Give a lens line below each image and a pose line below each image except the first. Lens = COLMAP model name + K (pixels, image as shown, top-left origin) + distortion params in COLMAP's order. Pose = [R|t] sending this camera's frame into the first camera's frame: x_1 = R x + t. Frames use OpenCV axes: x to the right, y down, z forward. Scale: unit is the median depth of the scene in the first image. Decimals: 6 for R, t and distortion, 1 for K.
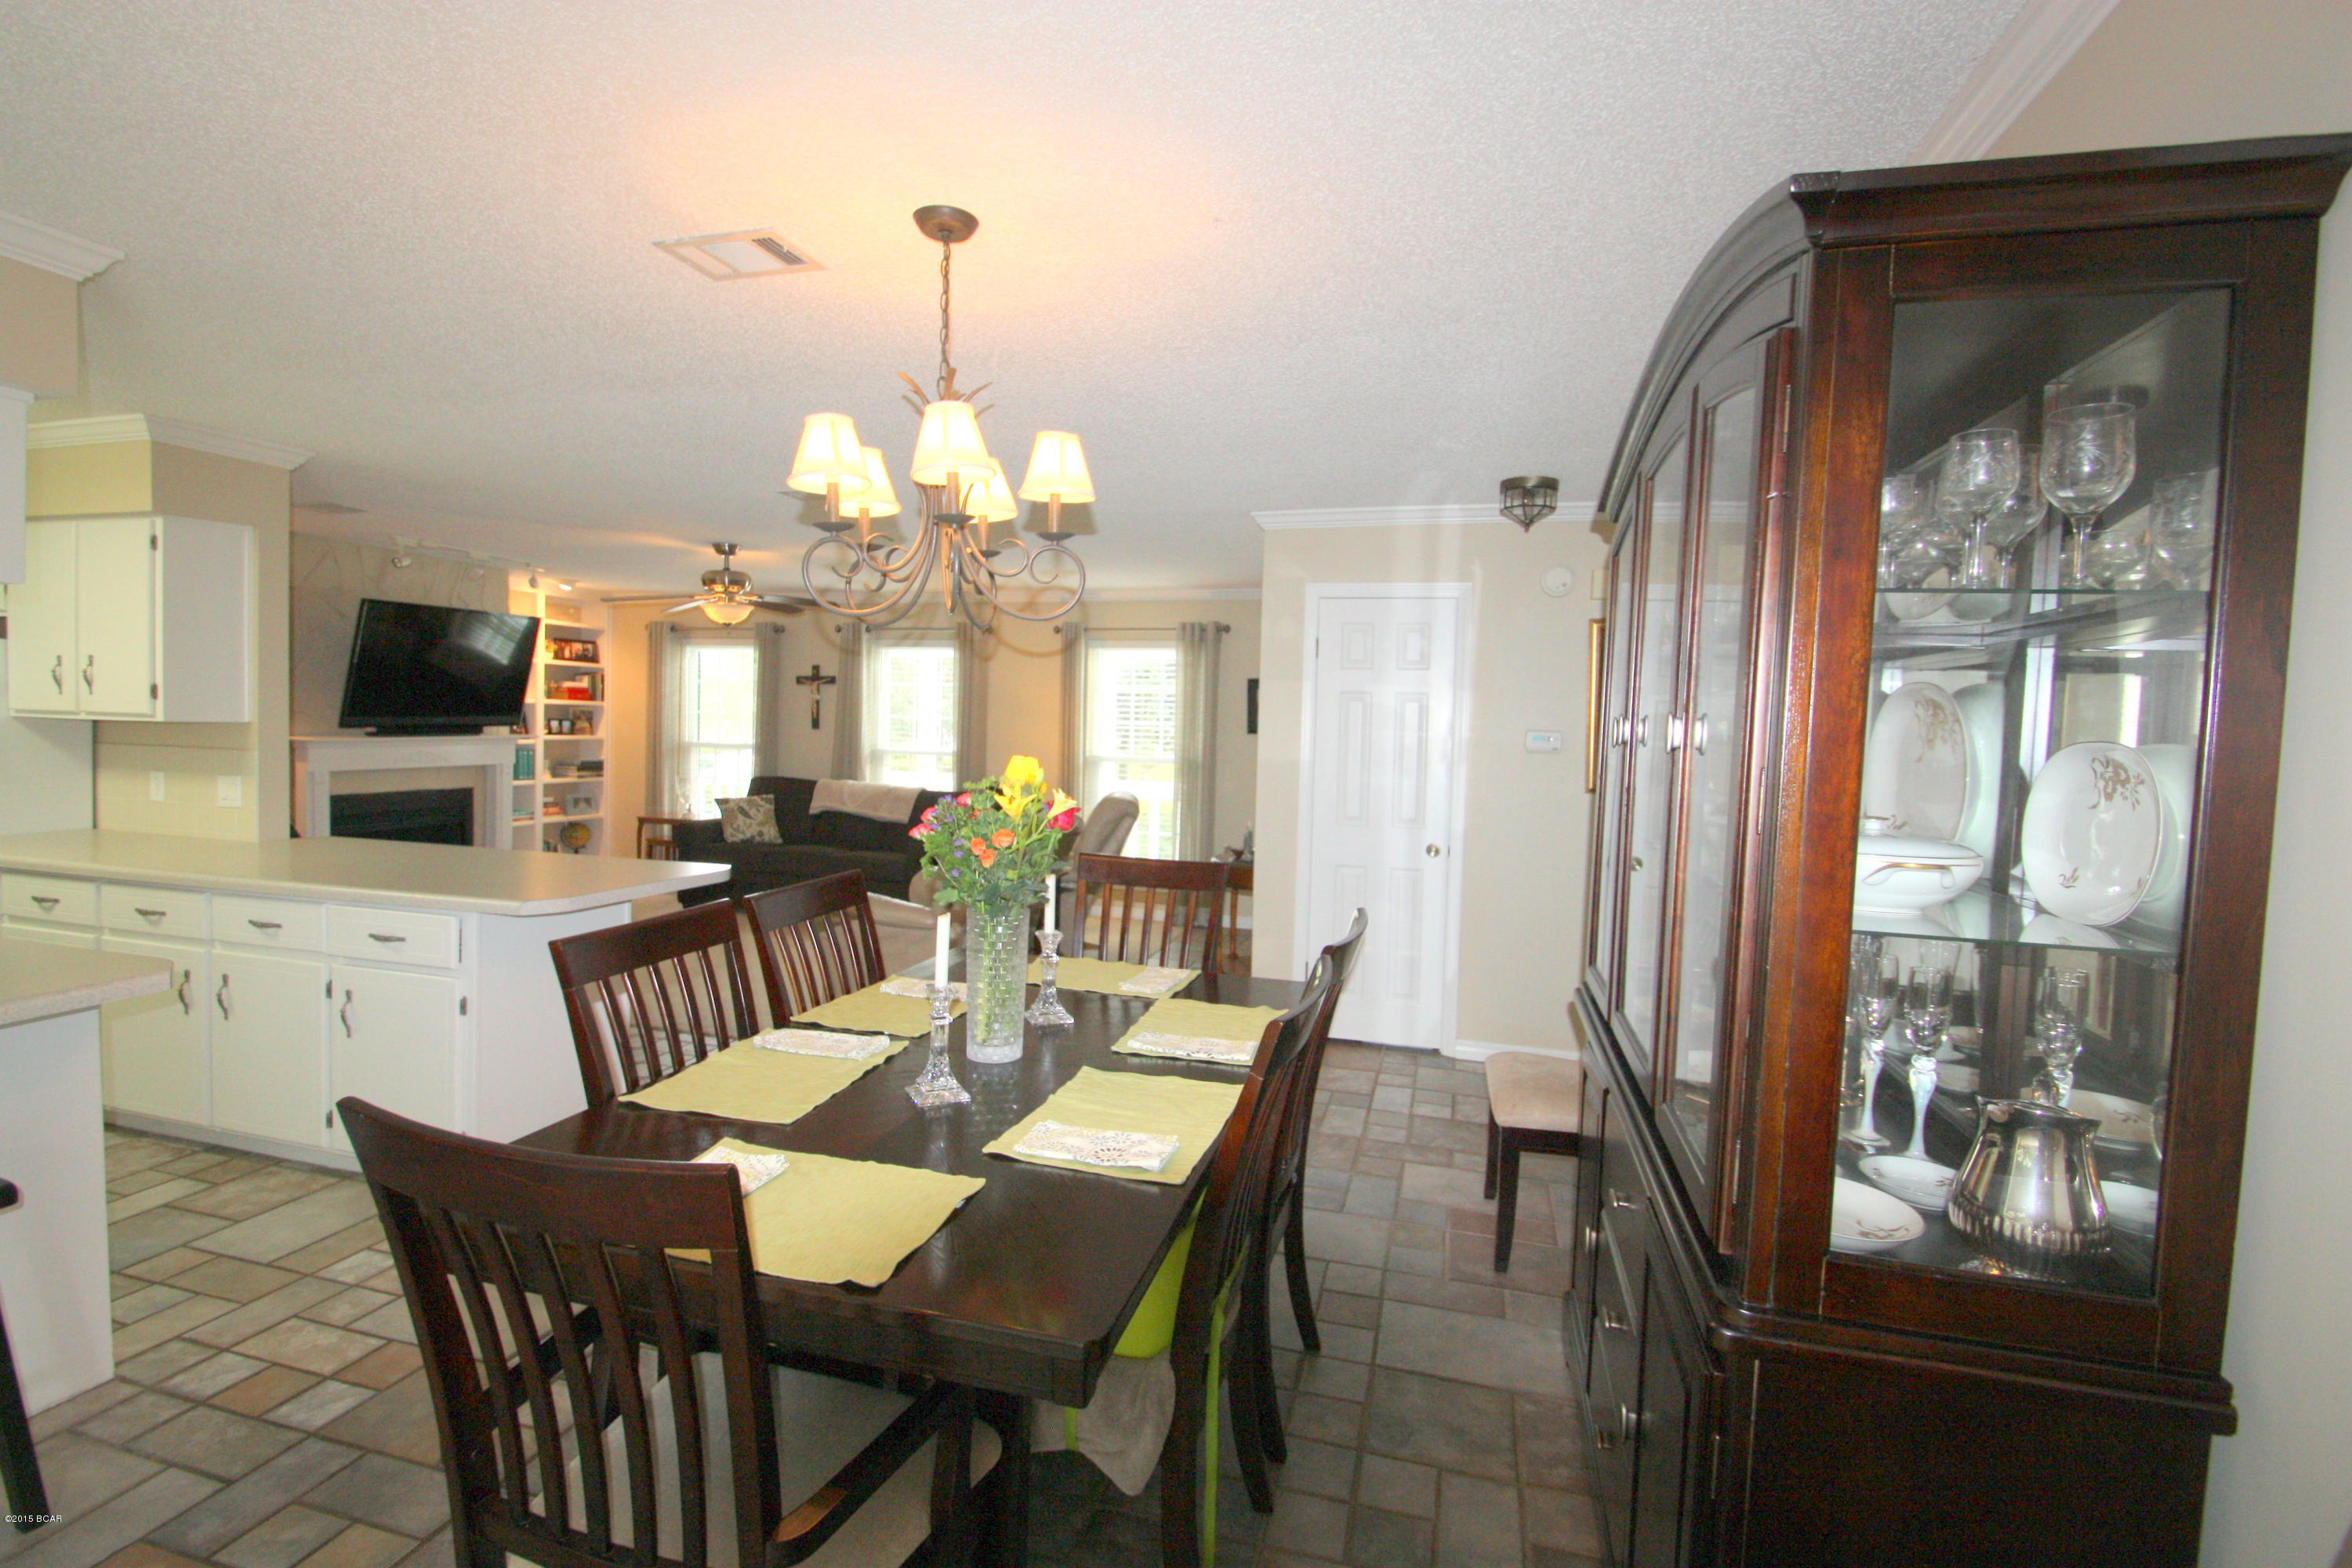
lens RADIAL K [[1118.6, 0, 1176.4], [0, 1118.6, 782.6], [0, 0, 1]] dist [0.002982, -0.000307]
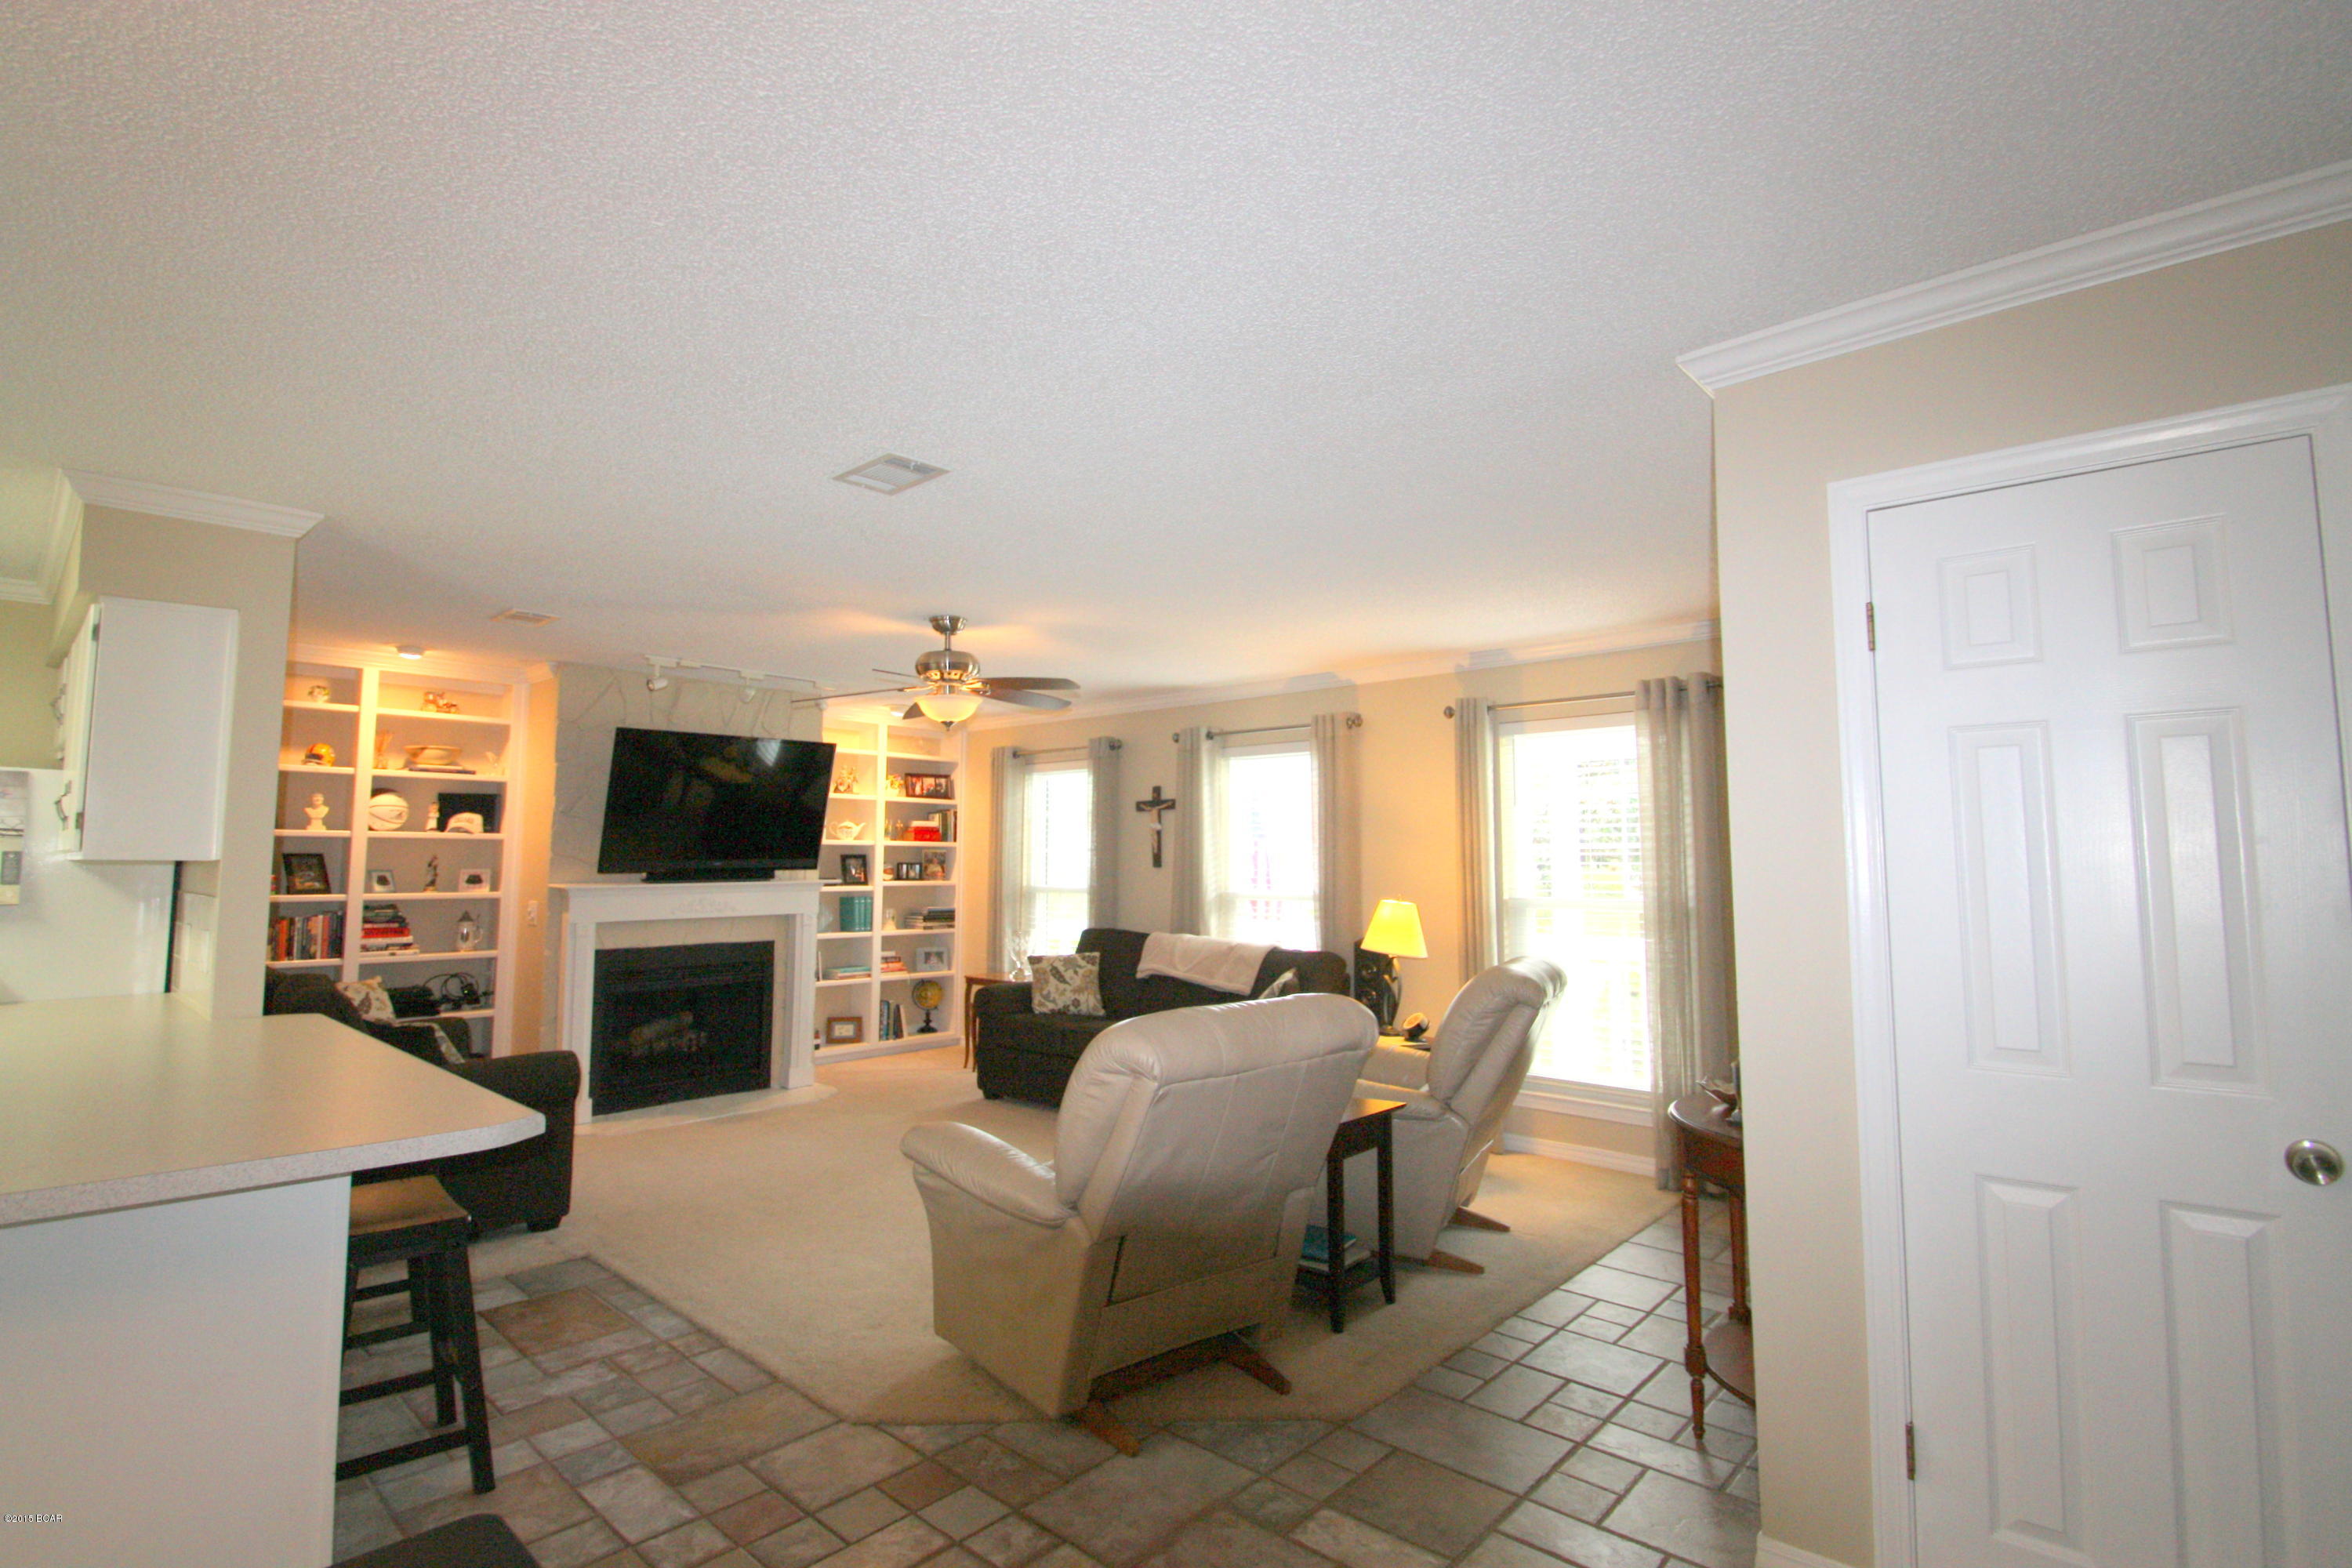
lens RADIAL K [[1118.6, 0, 1167.4], [0, 1118.6, 779.8], [0, 0, 1]] dist [0.002982, -0.000307]
pose [[0.885886, -0.057252, -0.460357, 0.050263], [-0.004437, 0.991264, -0.131815, -0.005756], [0.463882, 0.118815, 0.877893, 0.317175]]
